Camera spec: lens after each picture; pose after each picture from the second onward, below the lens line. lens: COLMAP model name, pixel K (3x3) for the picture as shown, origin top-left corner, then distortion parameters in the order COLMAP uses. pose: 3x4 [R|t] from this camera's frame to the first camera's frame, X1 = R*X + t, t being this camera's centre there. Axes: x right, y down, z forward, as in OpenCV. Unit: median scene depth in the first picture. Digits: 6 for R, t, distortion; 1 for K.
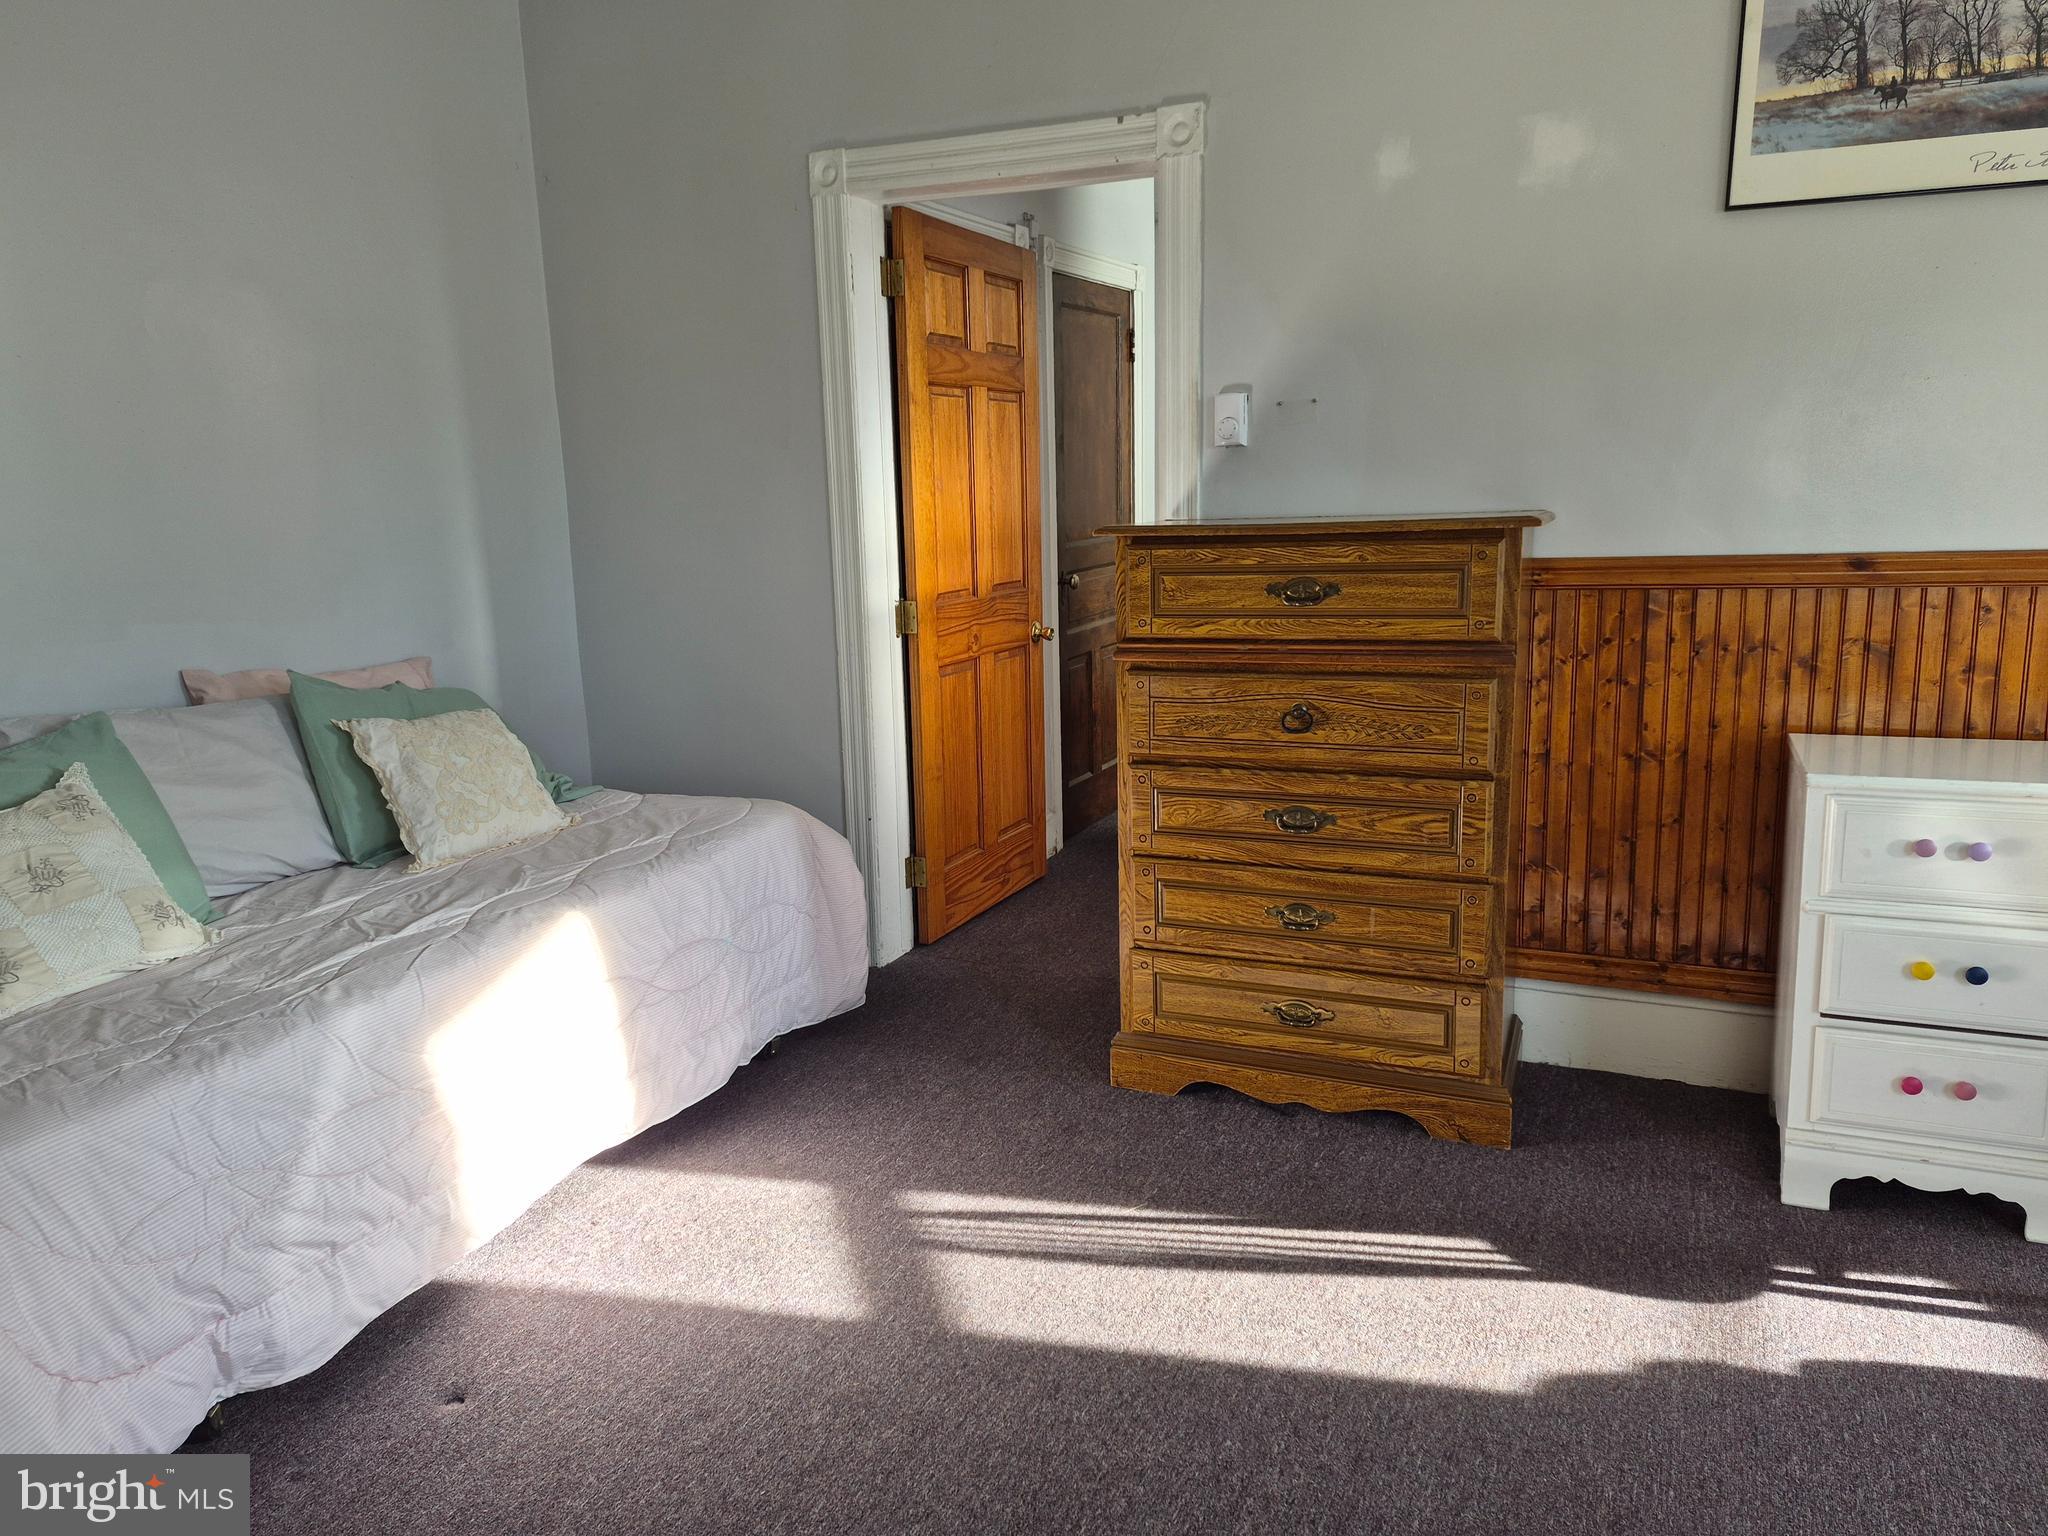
lens RADIAL K [[1406.0, 0, 1021.7], [0, 1406.0, 762.6], [0, 0, 1]] dist [0.058269, -0.048299]
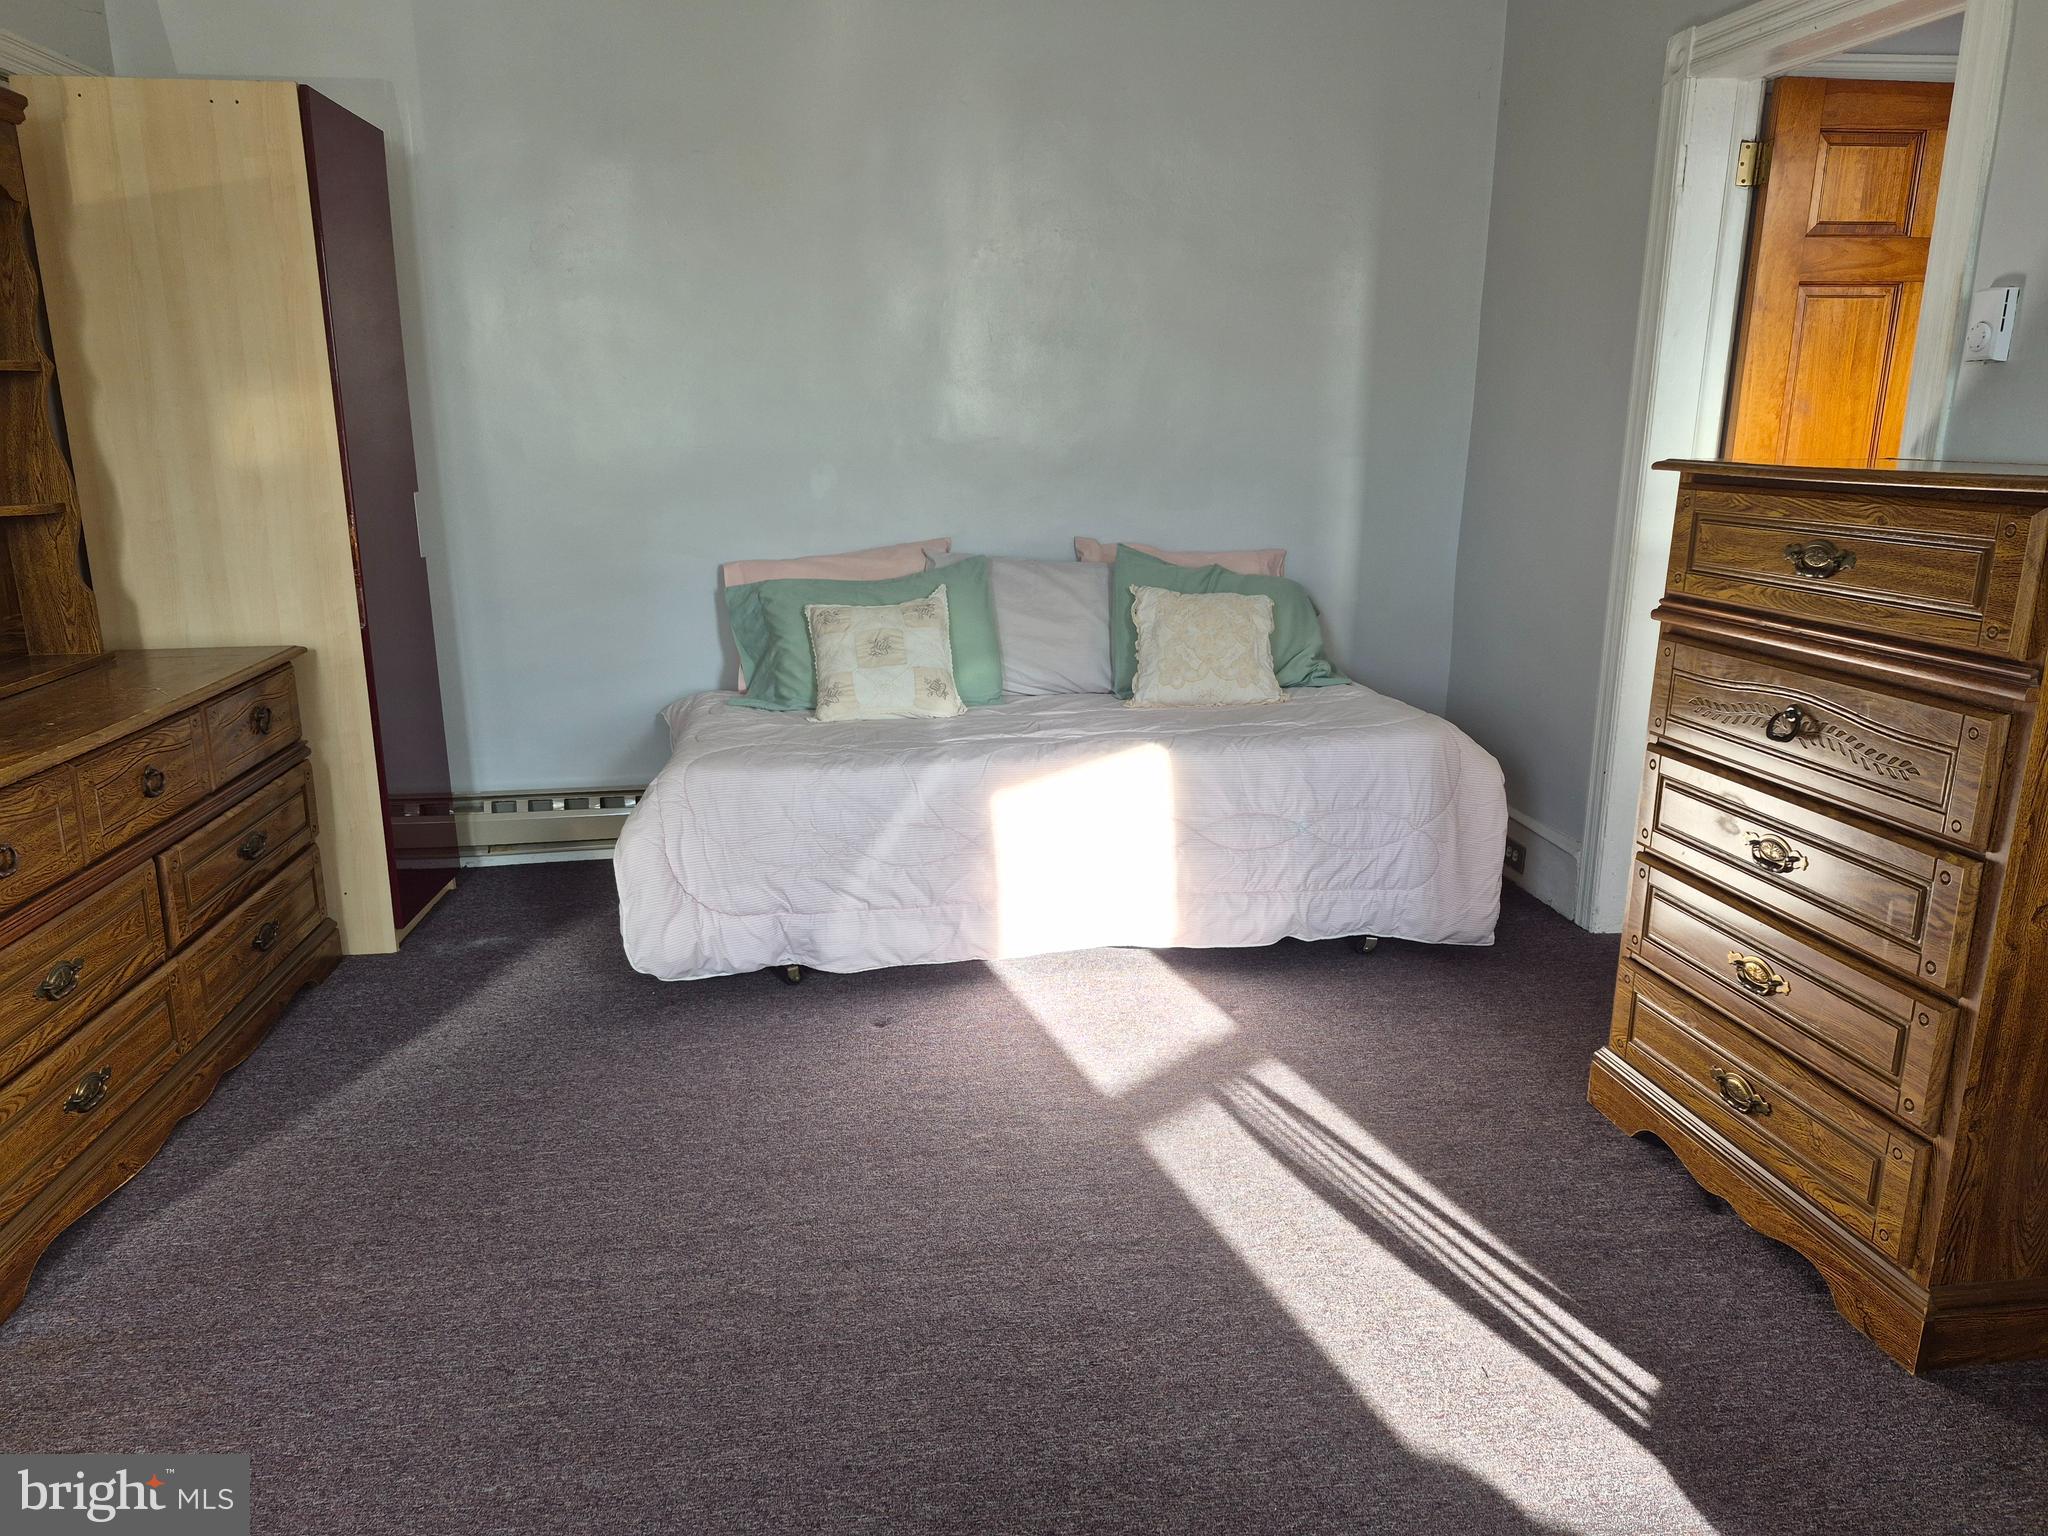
lens RADIAL K [[1406.0, 0, 1007.3], [0, 1406.0, 788.6], [0, 0, 1]] dist [0.058269, -0.048299]
pose [[0.525604, 0.240430, -0.816048, 0.638539], [-0.179436, 0.968984, 0.169917, -0.054051], [0.831591, 0.057119, 0.552444, 0.217543]]
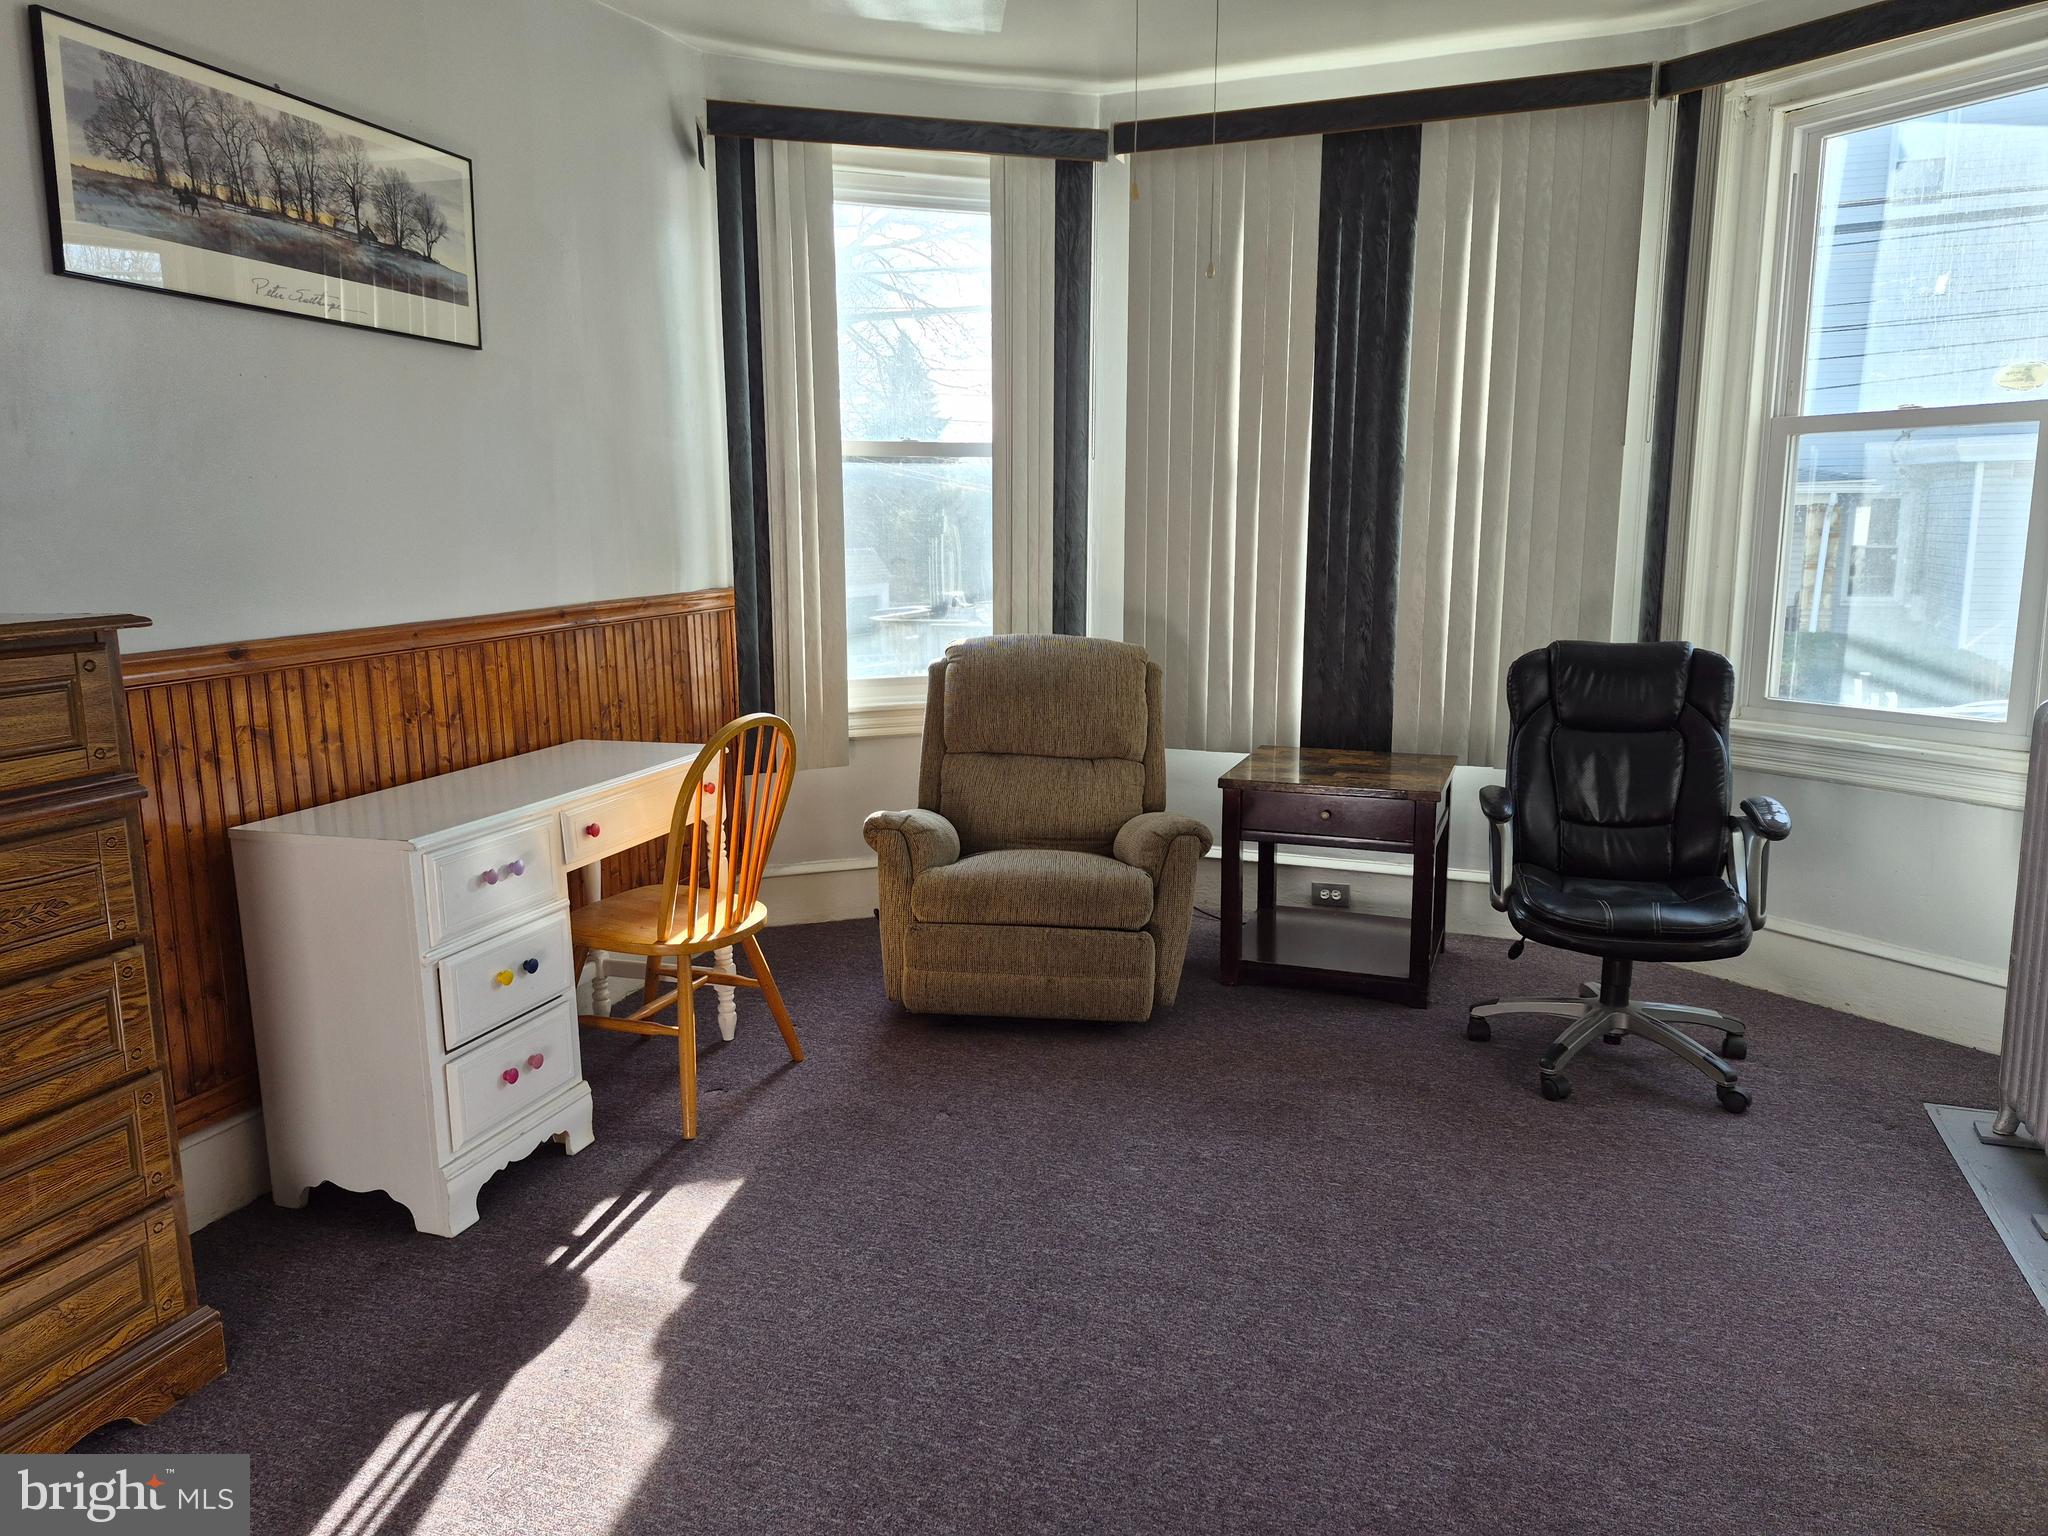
lens RADIAL K [[1406.0, 0, 1018.3], [0, 1406.0, 757.7], [0, 0, 1]] dist [0.058269, -0.048299]
pose [[-0.071027, -0.134708, 0.988336, -0.478715], [0.207263, 0.967220, 0.146725, -0.102787], [-0.975703, 0.215267, -0.040779, 0.522999]]
